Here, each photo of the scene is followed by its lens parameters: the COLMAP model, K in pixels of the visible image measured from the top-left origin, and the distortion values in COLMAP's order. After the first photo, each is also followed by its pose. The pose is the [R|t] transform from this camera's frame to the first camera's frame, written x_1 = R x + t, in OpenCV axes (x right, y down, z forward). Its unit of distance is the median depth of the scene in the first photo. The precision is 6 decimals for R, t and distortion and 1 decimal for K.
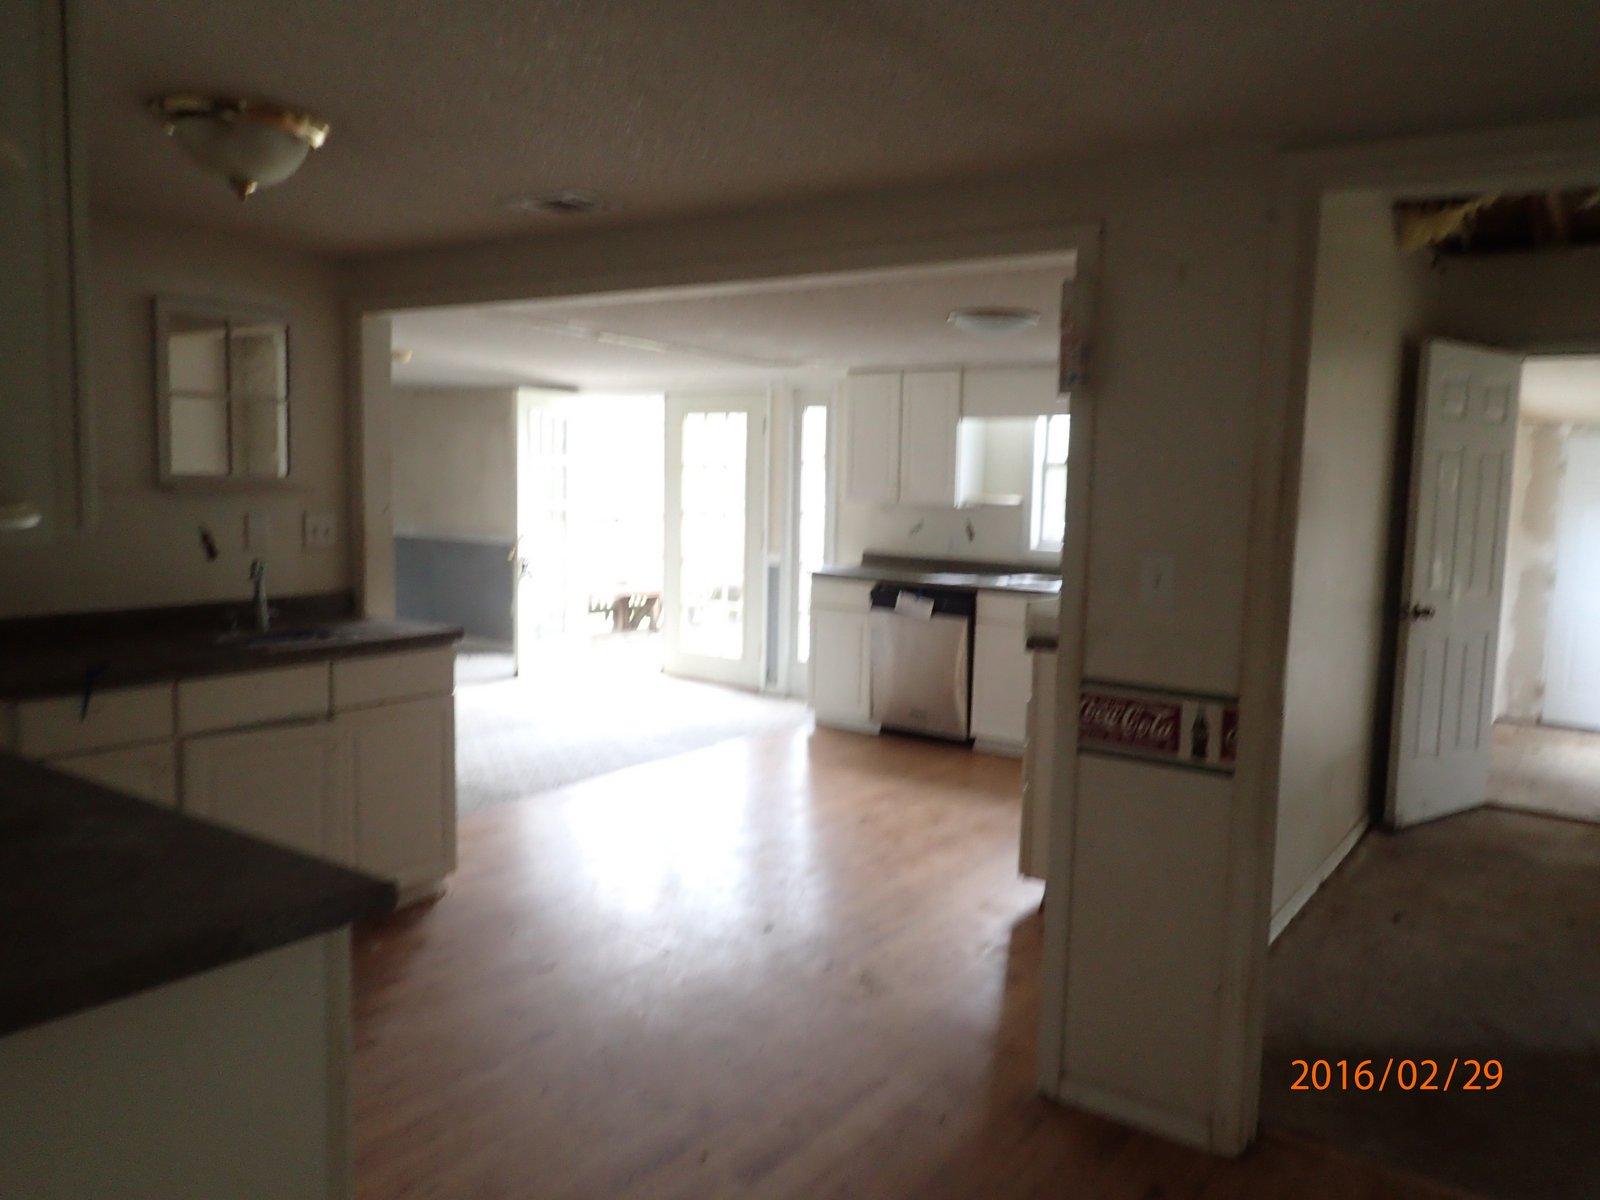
lens RADIAL K [[1196.9, 0, 800.0], [0, 1196.9, 600.0], [0, 0, 1]] dist [0.007506, 0.000624]
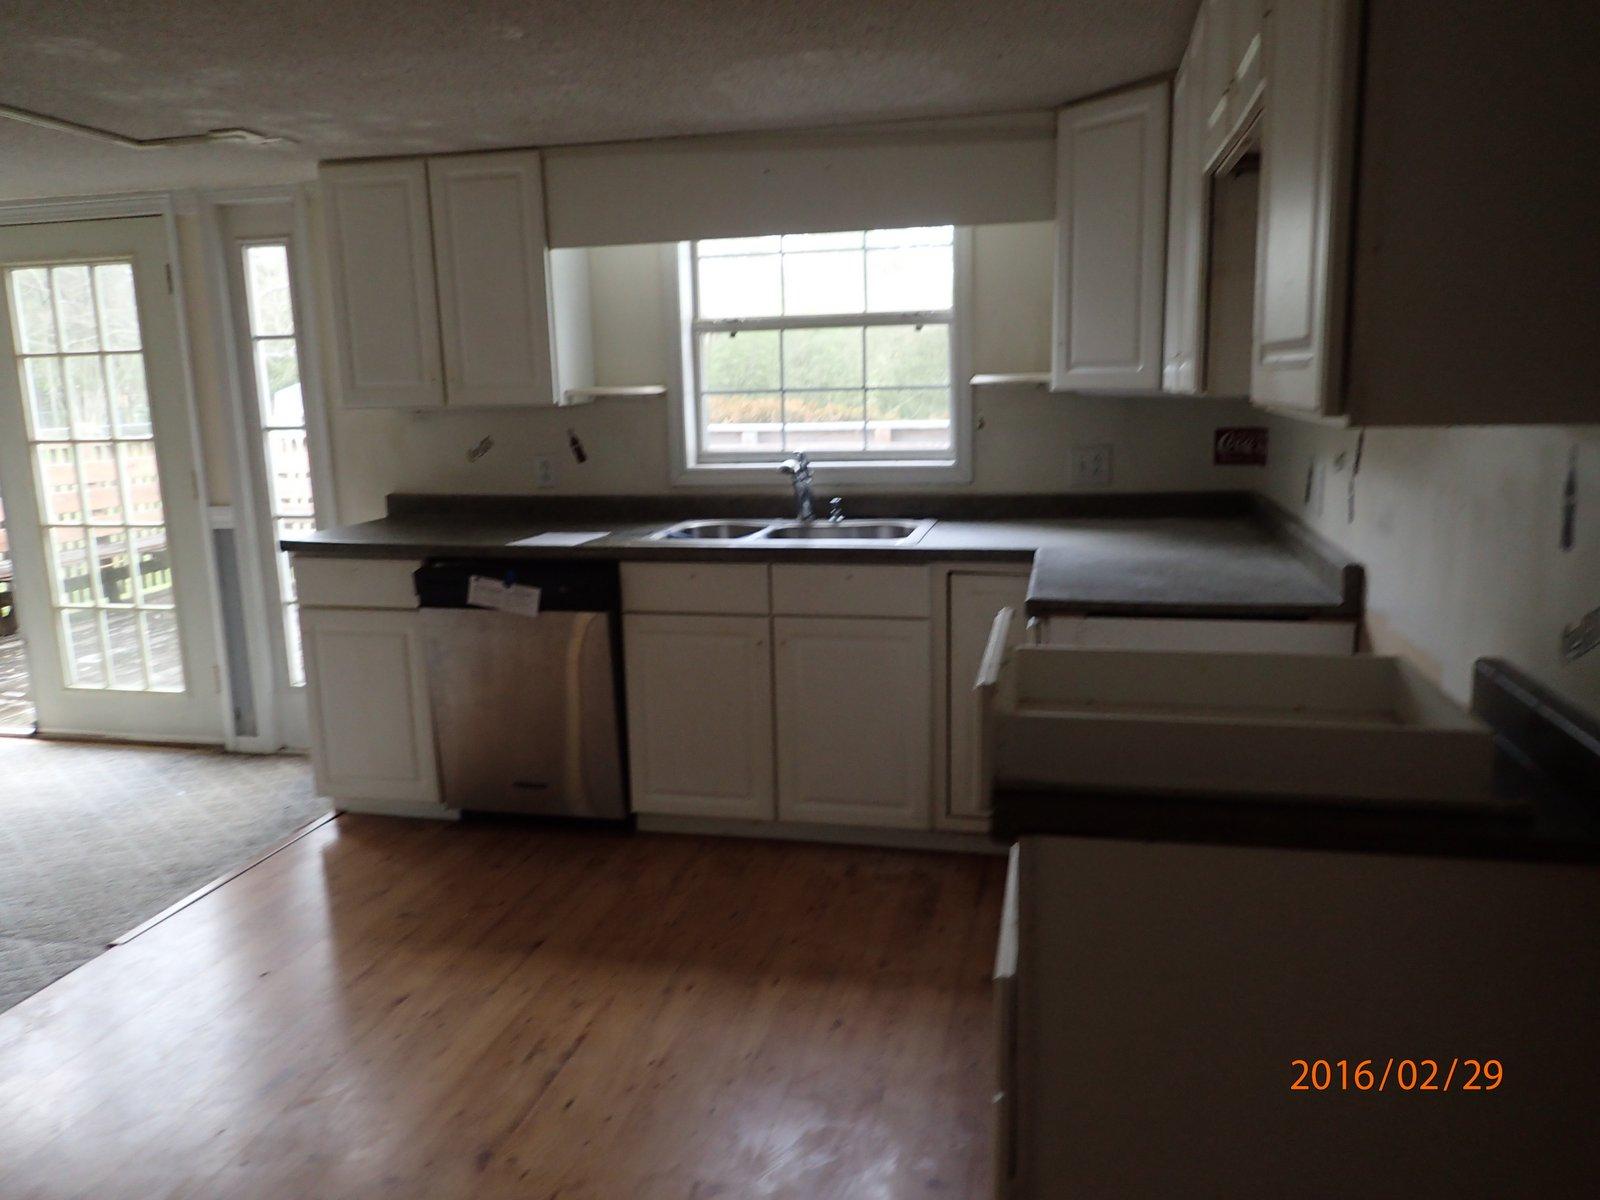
lens RADIAL K [[1196.9, 0, 800.0], [0, 1196.9, 600.0], [0, 0, 1]] dist [0.007506, 0.000624]
pose [[0.919454, -0.119867, 0.374481, 0.014879], [0.085441, 0.990551, 0.107282, -0.038917], [-0.383802, -0.066645, 0.921007, 0.429667]]
